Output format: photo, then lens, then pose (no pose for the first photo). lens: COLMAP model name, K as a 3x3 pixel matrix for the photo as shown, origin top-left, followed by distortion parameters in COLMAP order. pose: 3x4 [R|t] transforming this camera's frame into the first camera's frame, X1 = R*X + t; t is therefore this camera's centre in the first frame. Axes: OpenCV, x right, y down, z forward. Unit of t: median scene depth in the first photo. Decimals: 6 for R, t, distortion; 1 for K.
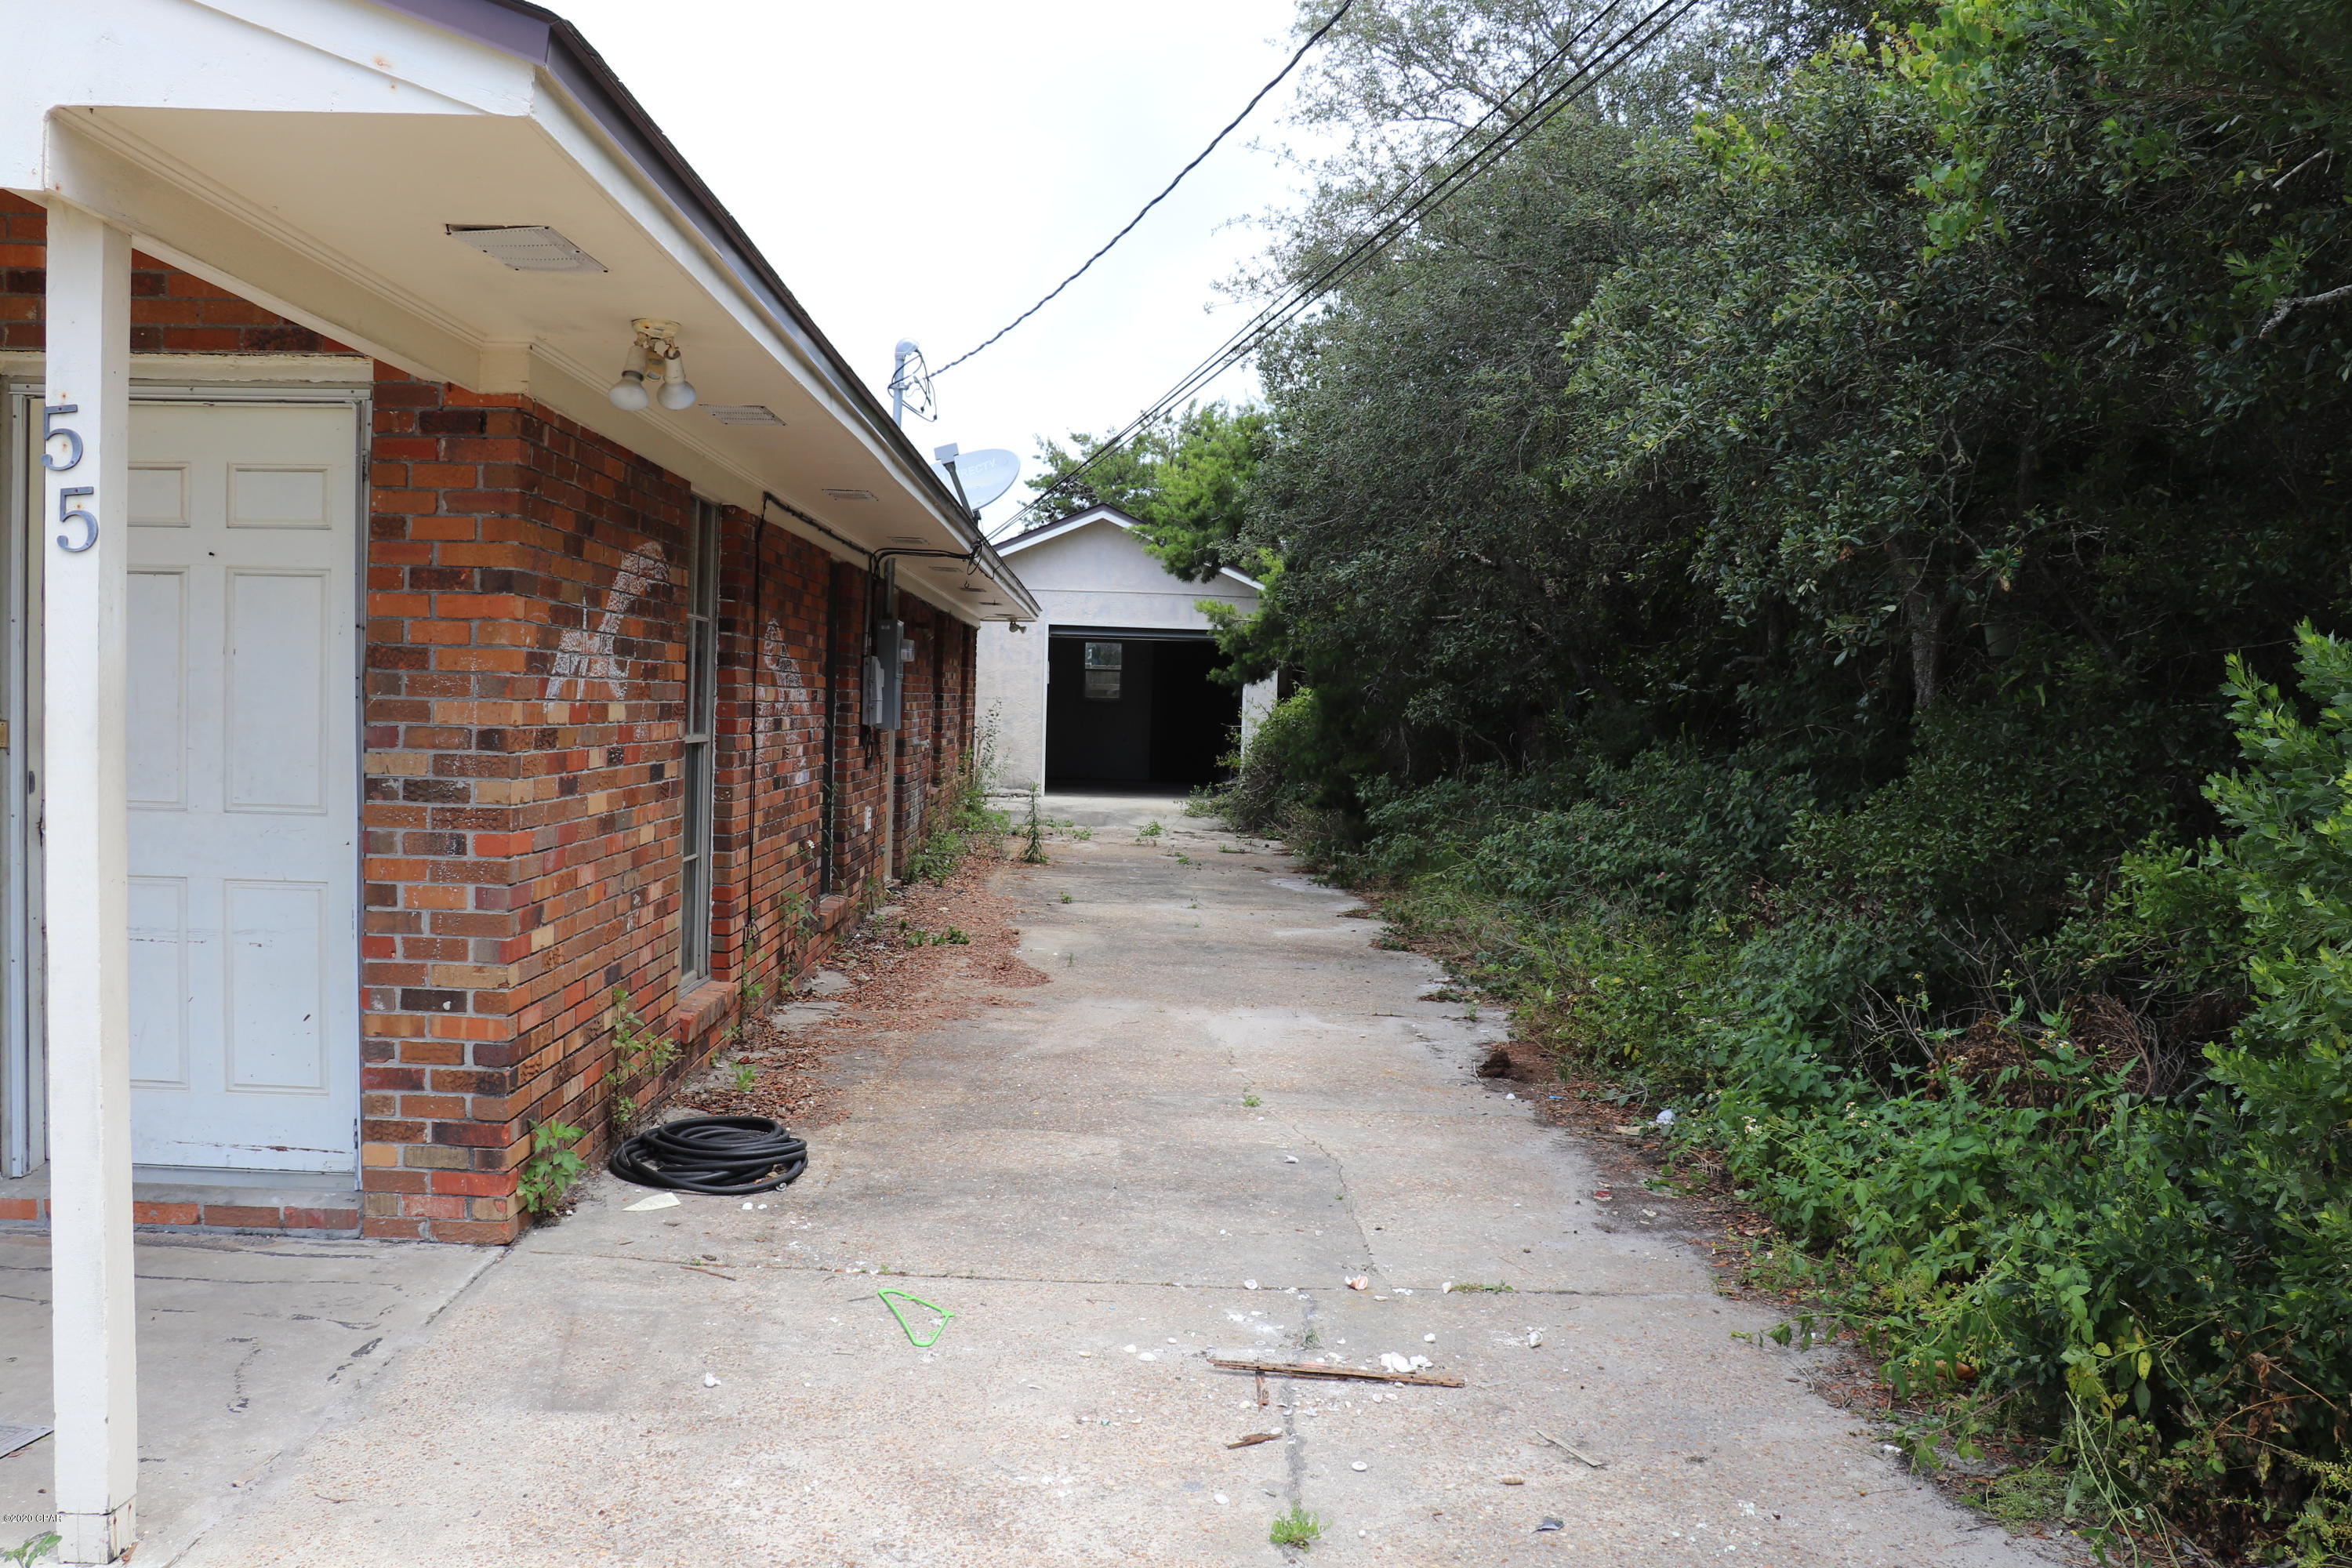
lens RADIAL K [[1980.1, 0, 1165.5], [0, 1980.1, 817.3], [0, 0, 1]] dist [-0.183238, 0.164064]
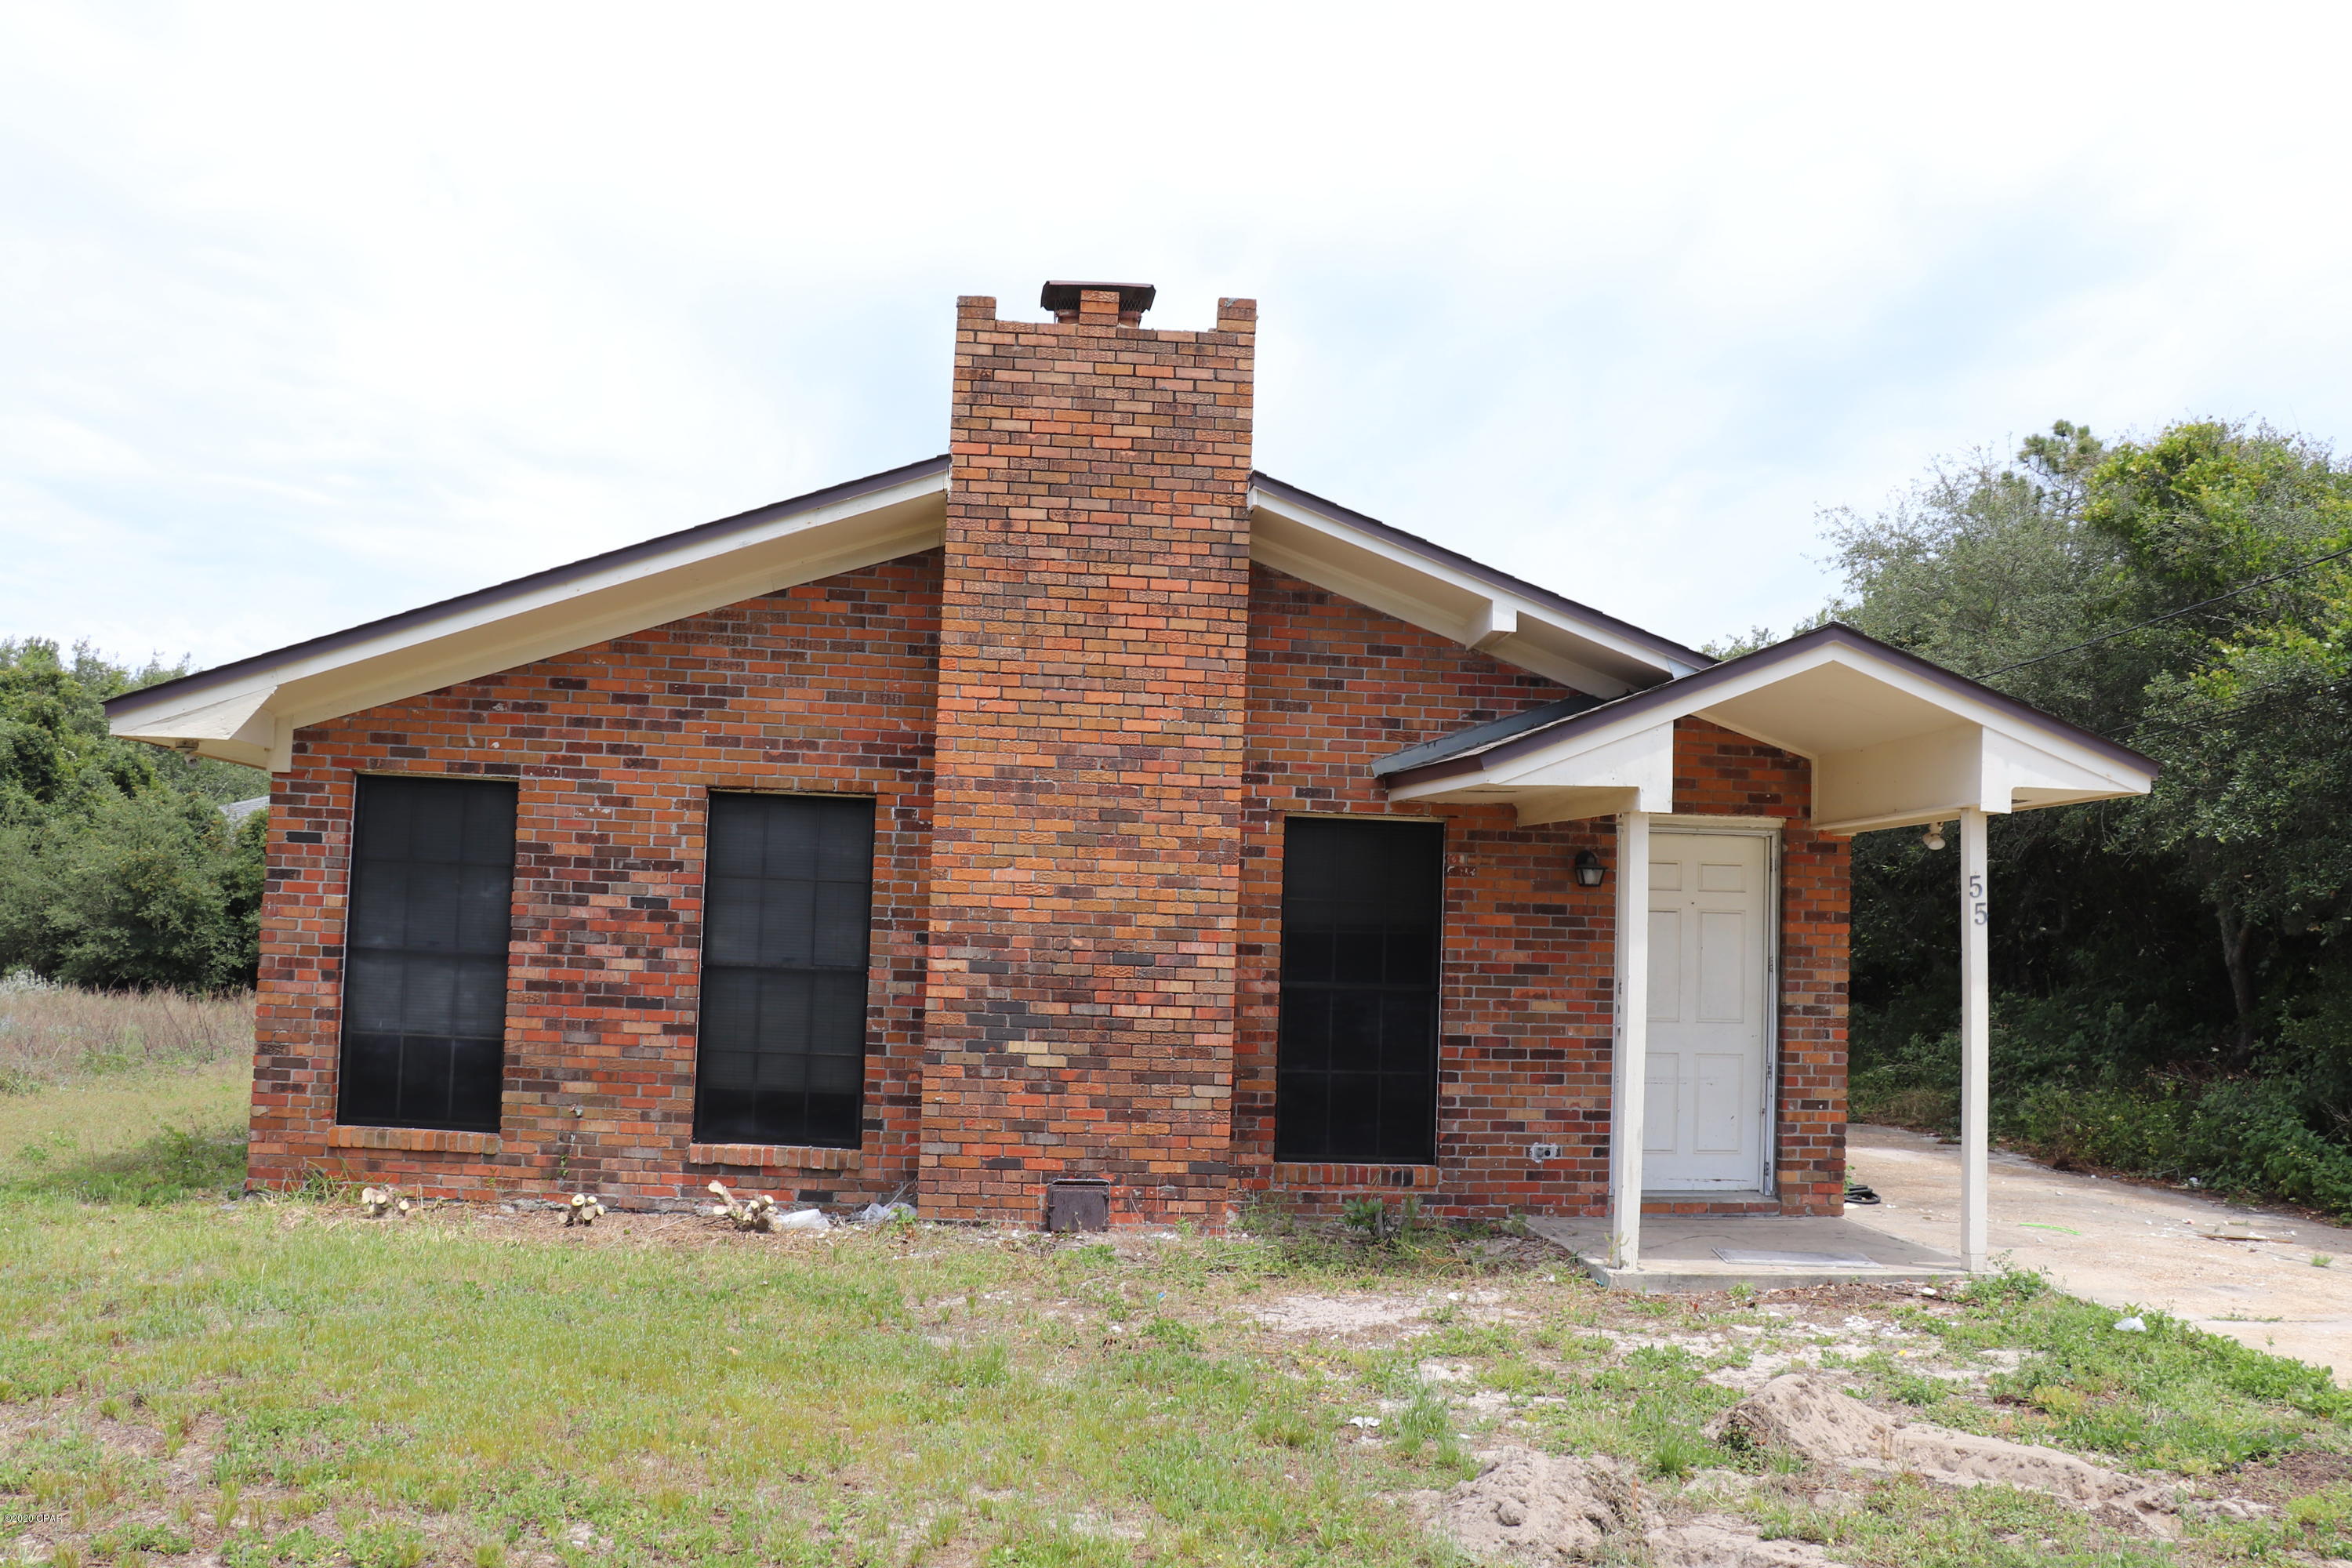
lens RADIAL K [[1951.9, 0, 1176.0], [0, 1951.9, 784.0], [0, 0, 1]] dist [-0.188474, 0.165869]
pose [[0.997420, 0.007211, 0.071424, -1.082322], [0.003053, 0.989780, -0.142568, 0.033825], [-0.071722, 0.142418, 0.987205, -0.996531]]
